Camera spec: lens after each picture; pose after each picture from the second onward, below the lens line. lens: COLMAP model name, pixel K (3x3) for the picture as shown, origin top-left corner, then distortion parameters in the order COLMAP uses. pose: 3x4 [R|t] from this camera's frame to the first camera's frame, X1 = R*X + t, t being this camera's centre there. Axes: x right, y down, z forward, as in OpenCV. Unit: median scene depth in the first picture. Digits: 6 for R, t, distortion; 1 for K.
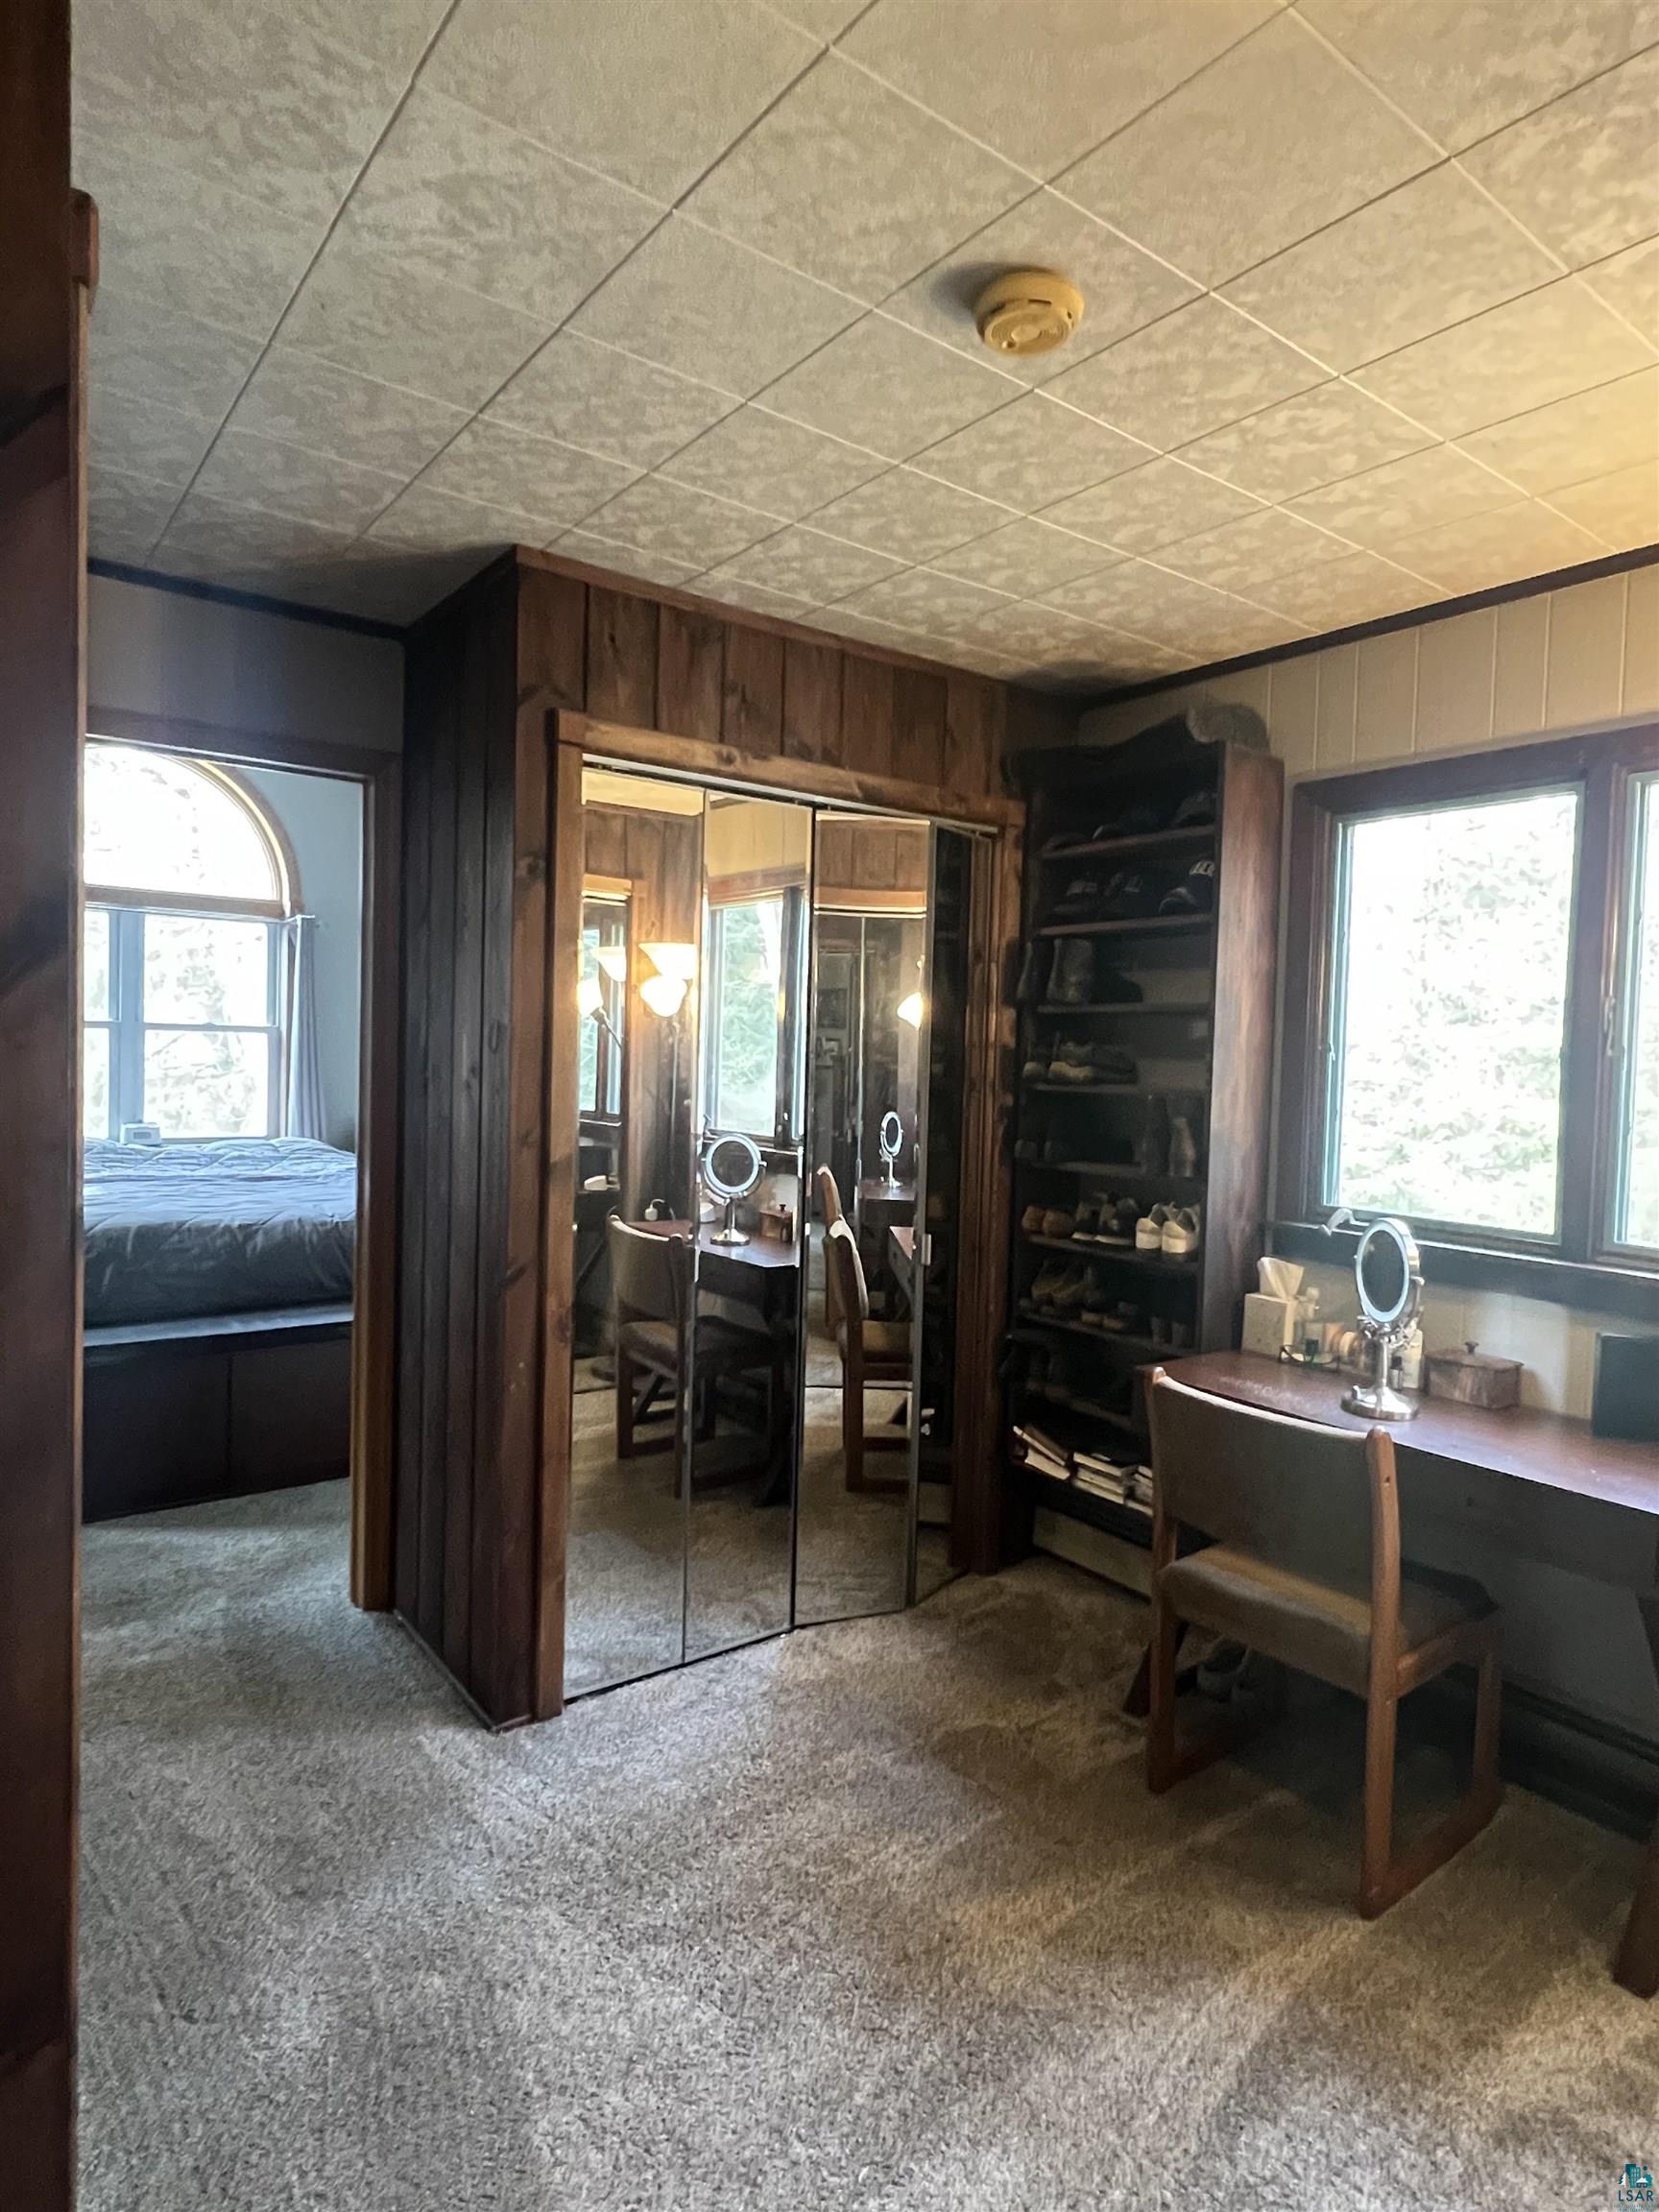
lens RADIAL K [[1212.9, 0, 827.5], [0, 1212.9, 1105.3], [0, 0, 1]] dist [-0.012376, -0.000440]
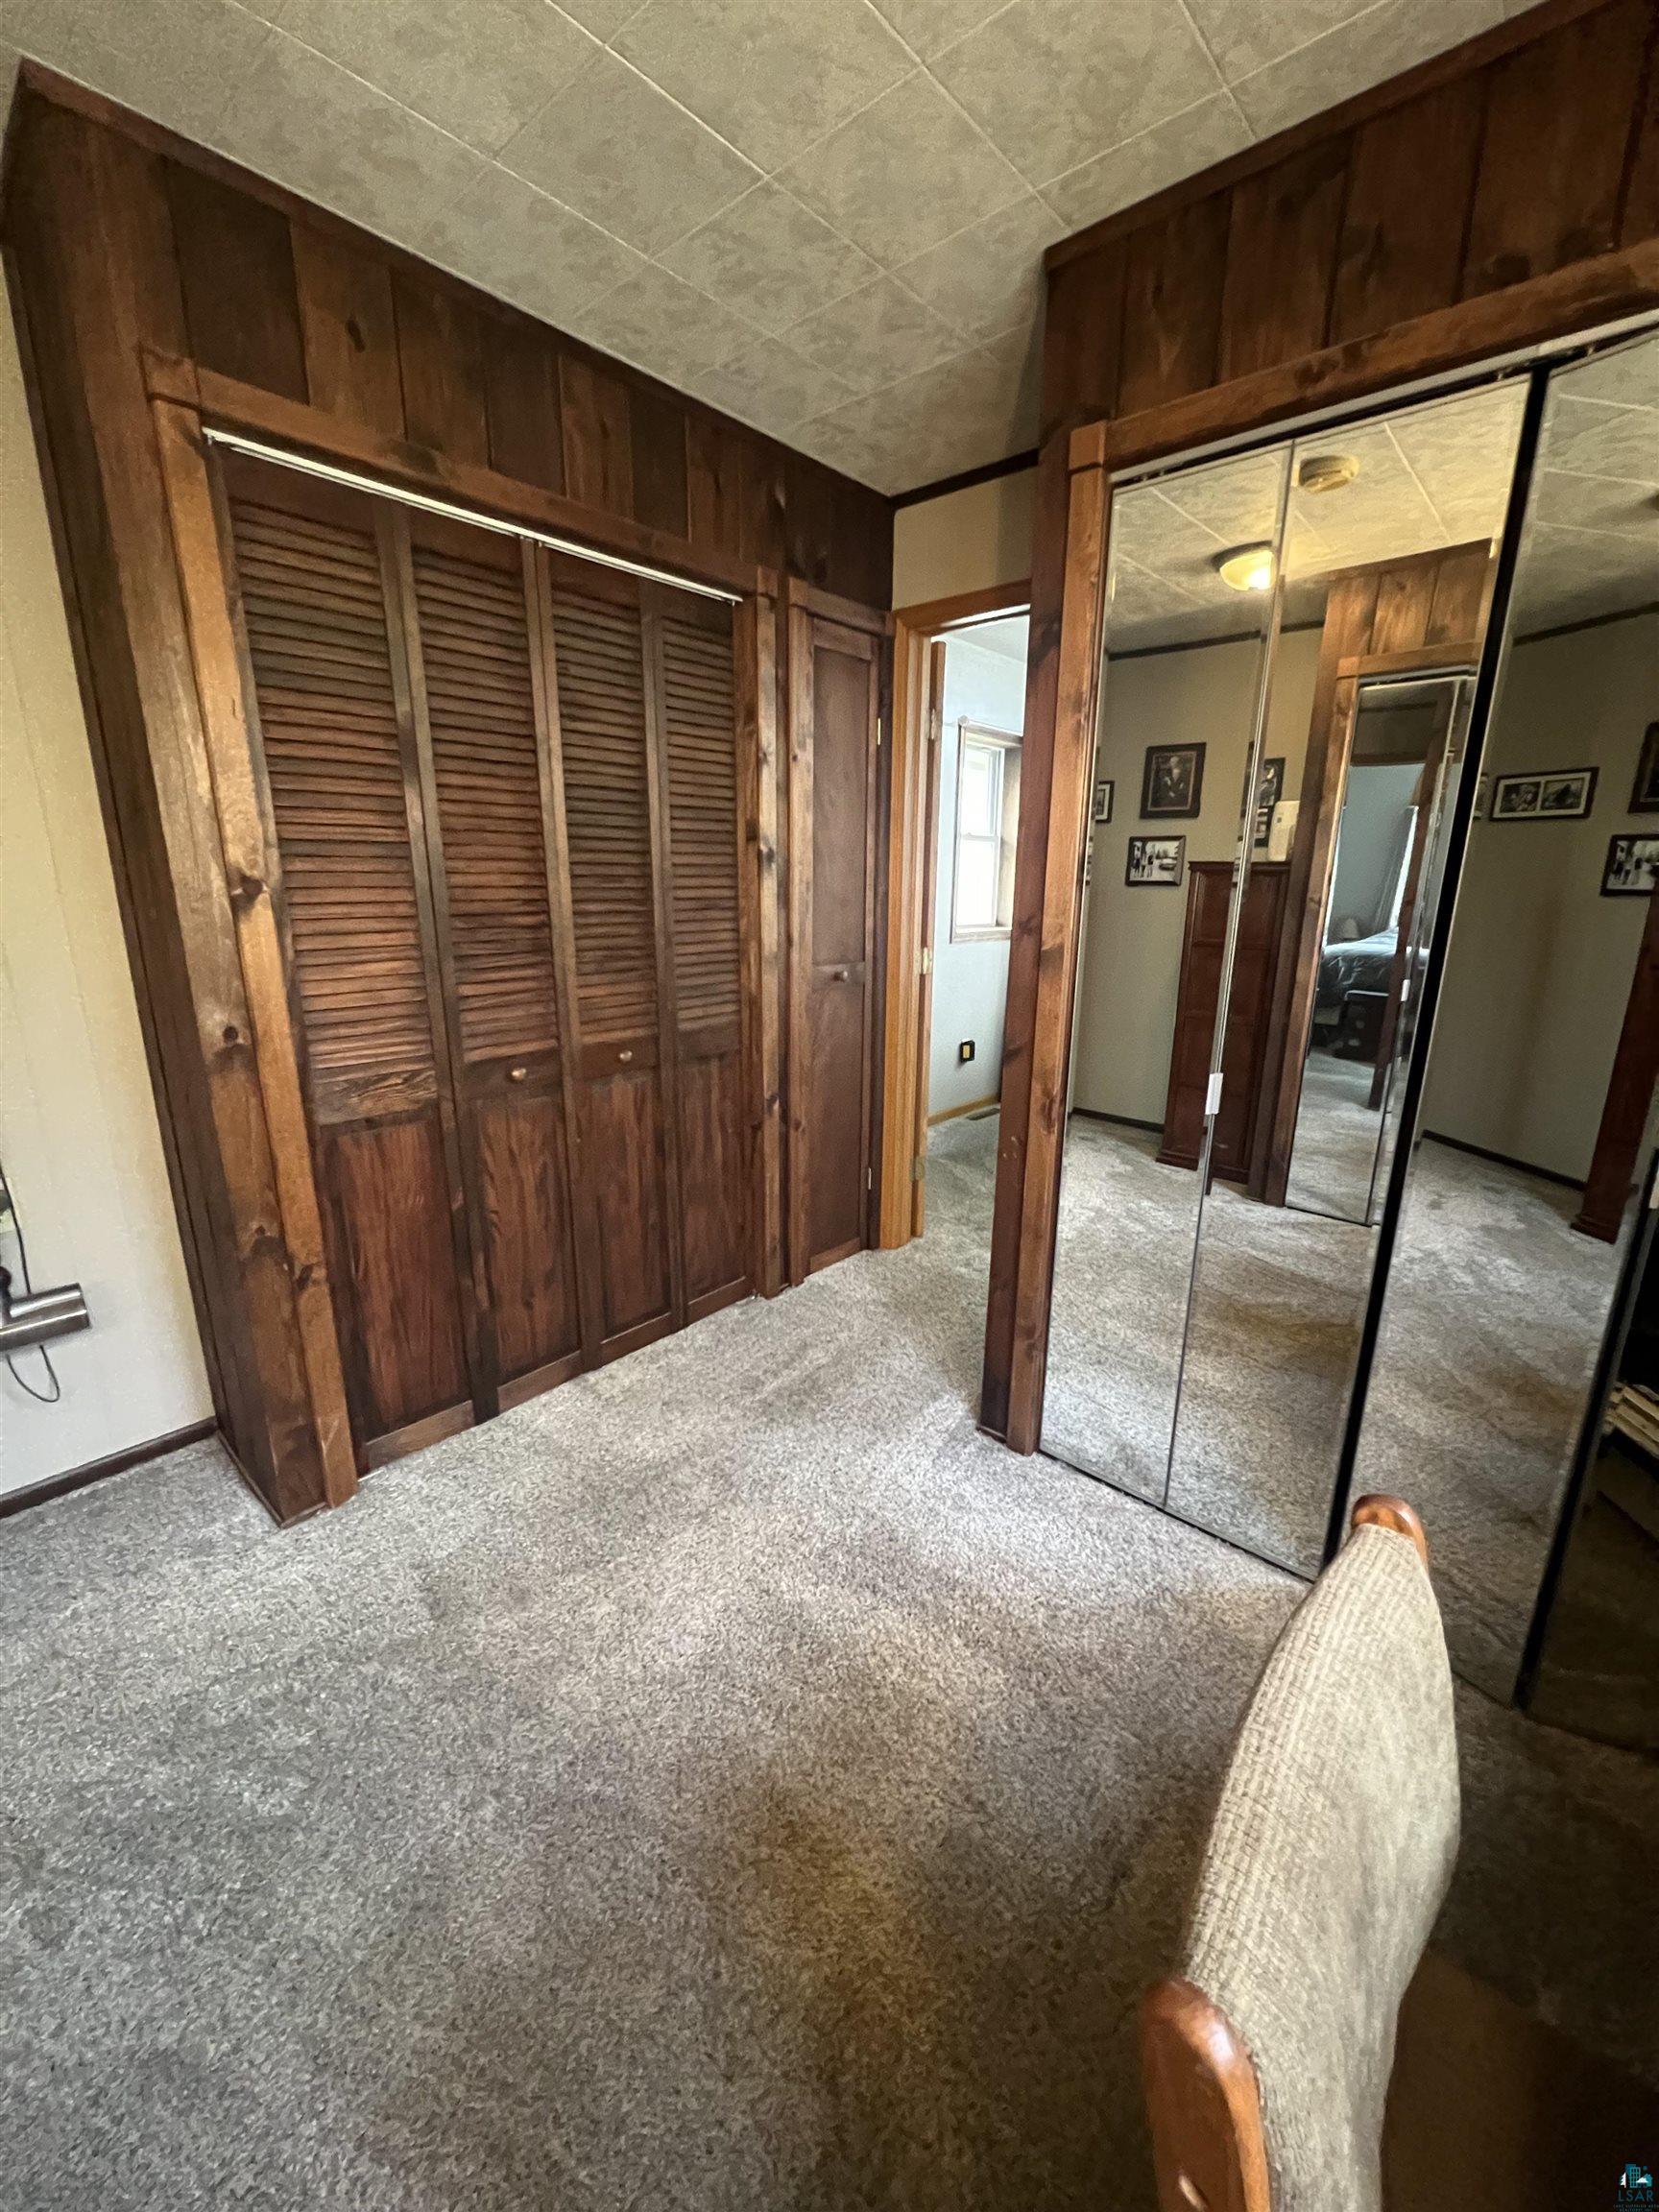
lens RADIAL K [[886.8, 0, 829.4], [0, 886.8, 1103.6], [0, 0, 1]] dist [0.002265, 0.000015]
pose [[0.187269, 0.233177, -0.954232, 0.460367], [-0.037496, 0.972407, 0.230259, 0.005027], [0.981593, -0.007341, 0.190845, 0.677458]]
